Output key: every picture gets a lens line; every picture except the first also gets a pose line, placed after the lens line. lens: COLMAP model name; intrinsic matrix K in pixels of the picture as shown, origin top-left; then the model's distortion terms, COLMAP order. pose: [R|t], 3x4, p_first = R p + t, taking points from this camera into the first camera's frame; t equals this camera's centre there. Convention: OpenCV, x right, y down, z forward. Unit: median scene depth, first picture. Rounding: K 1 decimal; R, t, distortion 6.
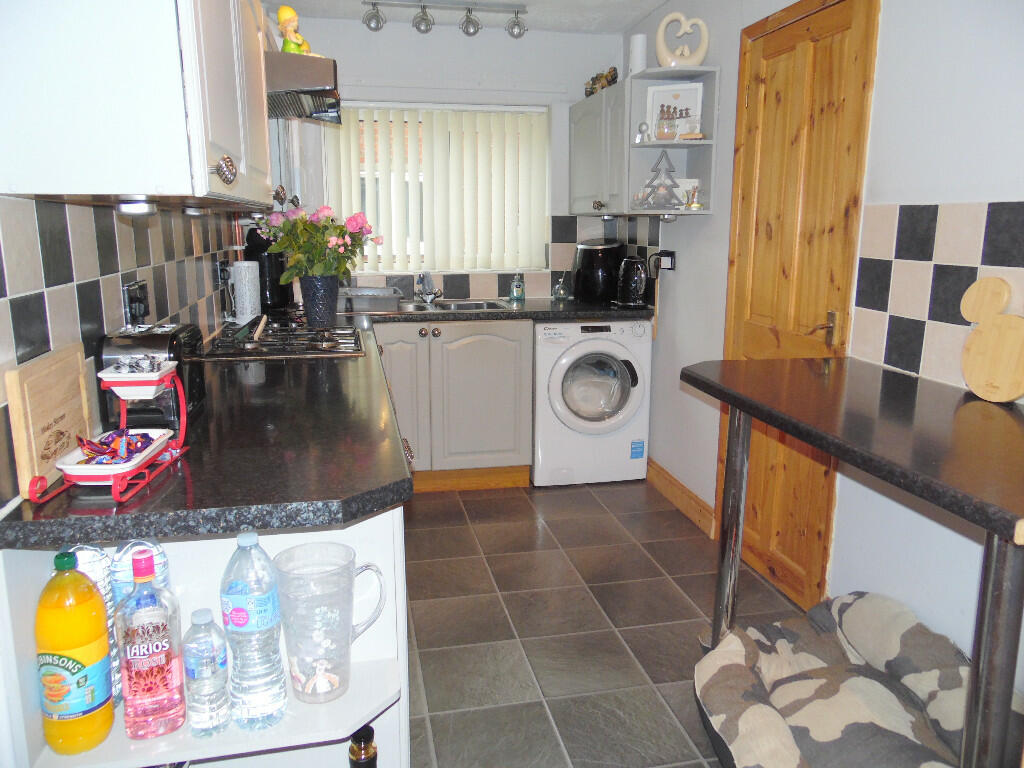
lens RADIAL K [[771.7, 0, 515.5], [0, 771.7, 380.0], [0, 0, 1]] dist [-0.030699, 0.061575]
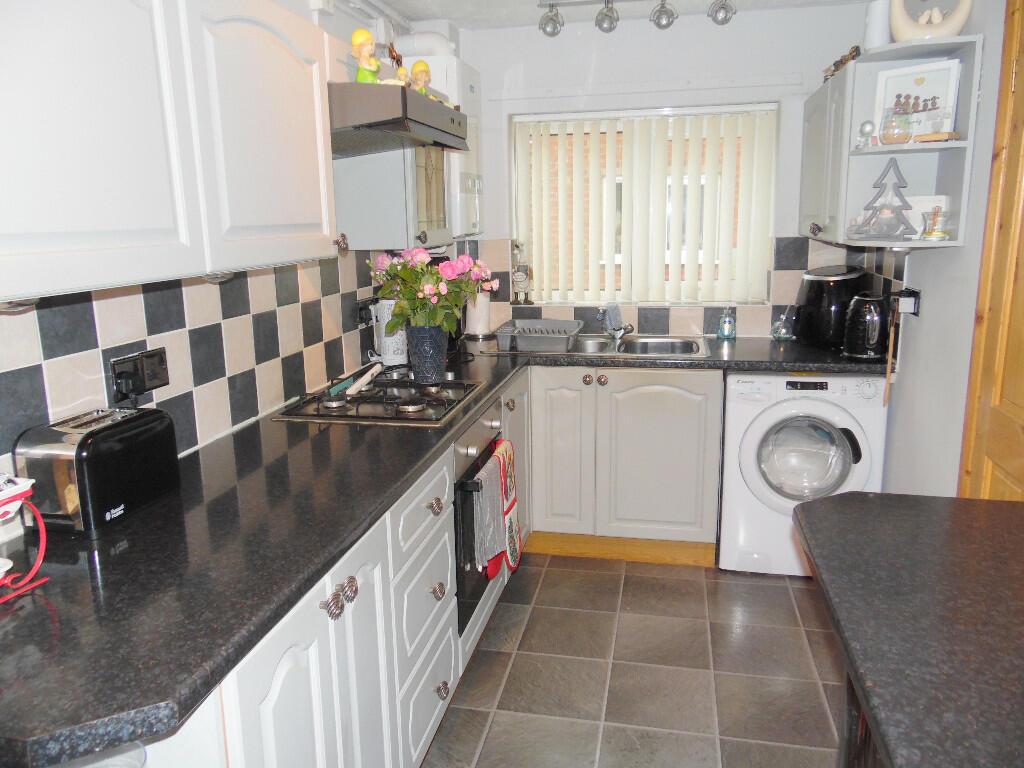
lens RADIAL K [[769.4, 0, 515.5], [0, 769.4, 379.0], [0, 0, 1]] dist [-0.029090, 0.062339]
pose [[0.914933, 0.064439, -0.398428, 0.172838], [-0.061463, 0.997904, 0.020254, -0.084738], [0.398898, 0.005957, 0.916976, 0.197486]]
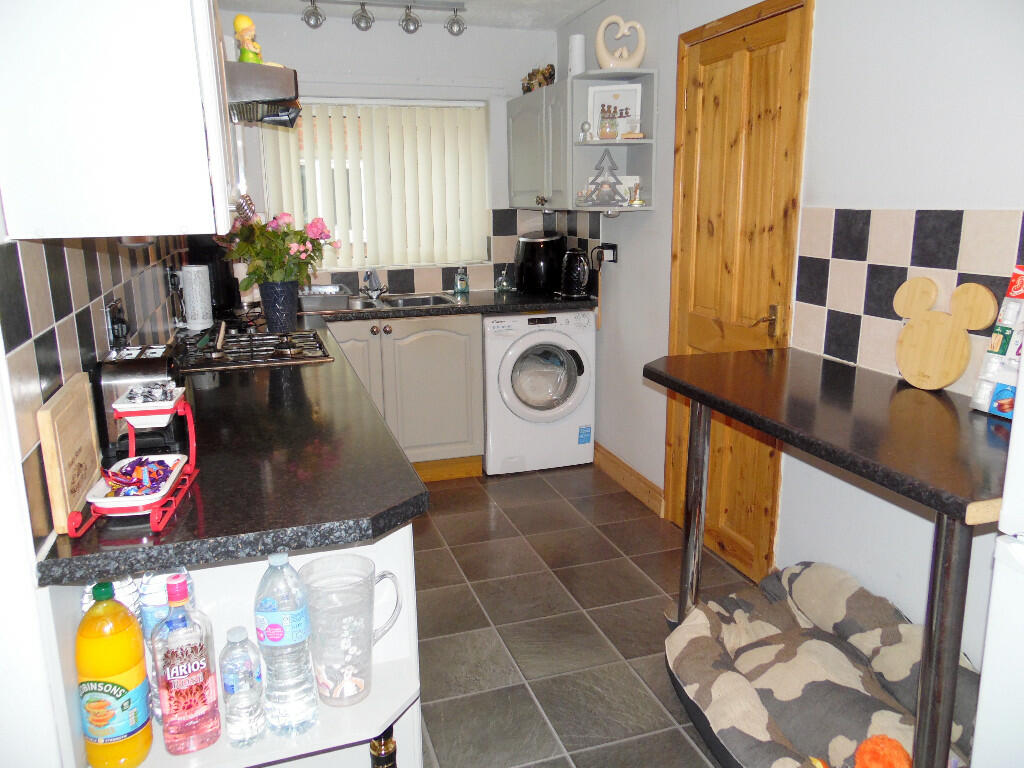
lens RADIAL K [[771.7, 0, 515.5], [0, 771.7, 380.0], [0, 0, 1]] dist [-0.030699, 0.061575]
pose [[0.993923, -0.037930, 0.103333, -0.049358], [0.035079, 0.998956, 0.029278, -0.022128], [-0.104336, -0.025475, 0.994216, -0.028758]]
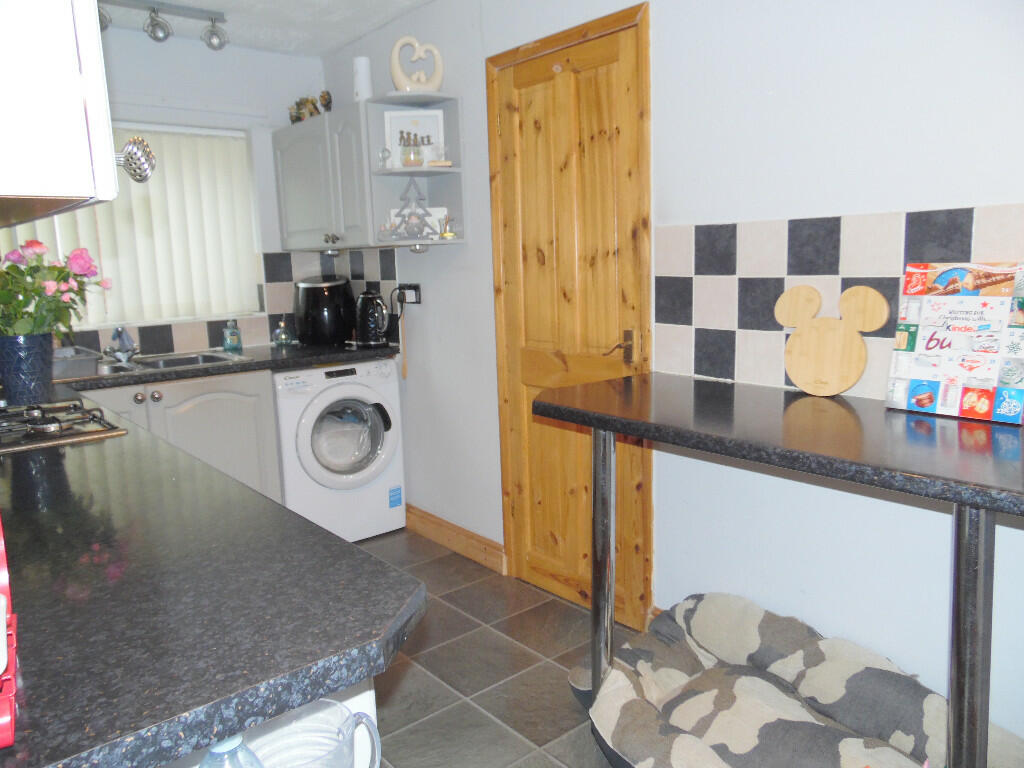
lens RADIAL K [[769.4, 0, 515.5], [0, 769.4, 379.0], [0, 0, 1]] dist [-0.029090, 0.062339]
pose [[0.883506, -0.102639, 0.457036, -0.155220], [0.126539, 0.991720, -0.021899, -0.016048], [-0.451004, 0.077181, 0.889178, 0.121924]]
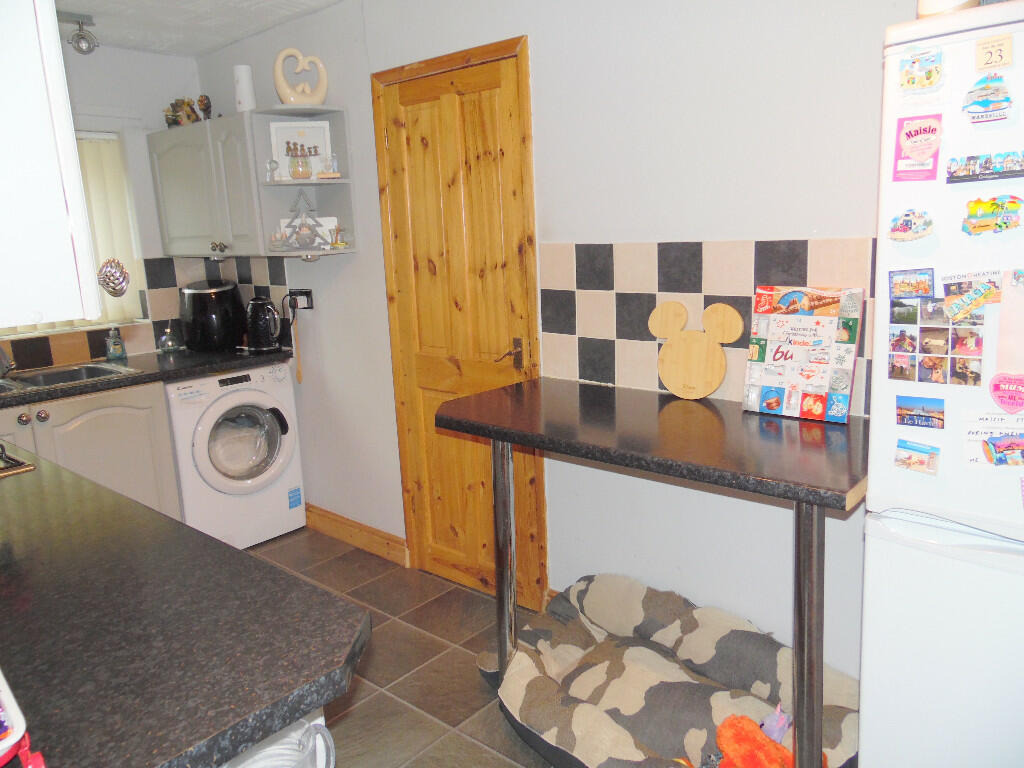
lens RADIAL K [[769.4, 0, 515.5], [0, 769.4, 379.0], [0, 0, 1]] dist [-0.029090, 0.062339]
pose [[0.798303, -0.152067, 0.582742, -0.193409], [0.162603, 0.986086, 0.034569, -0.054104], [-0.579891, 0.067159, 0.811922, 0.079114]]
